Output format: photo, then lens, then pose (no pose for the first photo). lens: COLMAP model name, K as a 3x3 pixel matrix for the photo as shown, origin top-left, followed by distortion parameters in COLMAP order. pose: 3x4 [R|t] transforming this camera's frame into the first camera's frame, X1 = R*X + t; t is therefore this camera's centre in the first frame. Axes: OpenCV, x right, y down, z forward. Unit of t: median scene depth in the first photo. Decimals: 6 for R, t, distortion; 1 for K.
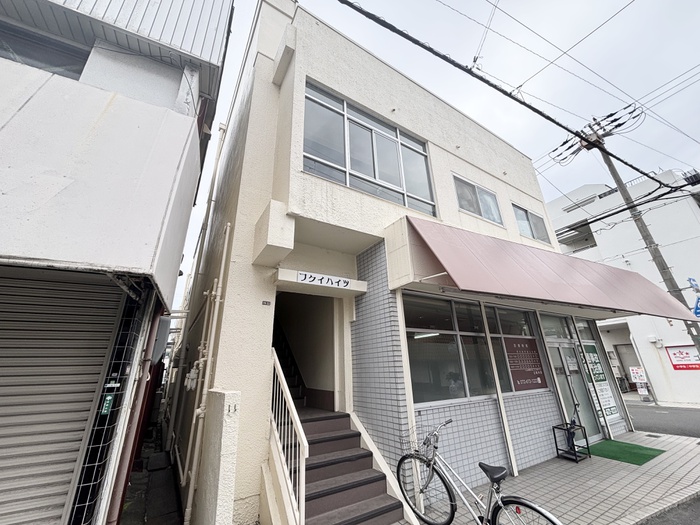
lens RADIAL K [[280.4, 0, 352.4], [0, 280.4, 259.2], [0, 0, 1]] dist [-0.001148, 0.000086]
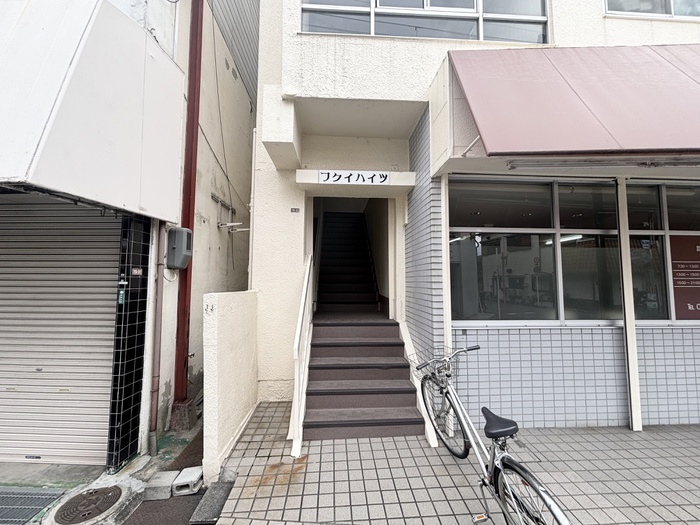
lens RADIAL K [[280.4, 0, 347.8], [0, 280.4, 261.7], [0, 0, 1]] dist [-0.001148, 0.000086]
pose [[0.873581, 0.001230, -0.486677, 0.288152], [0.151008, 0.949957, 0.273458, 0.082601], [0.462658, -0.312380, 0.829678, 0.220799]]
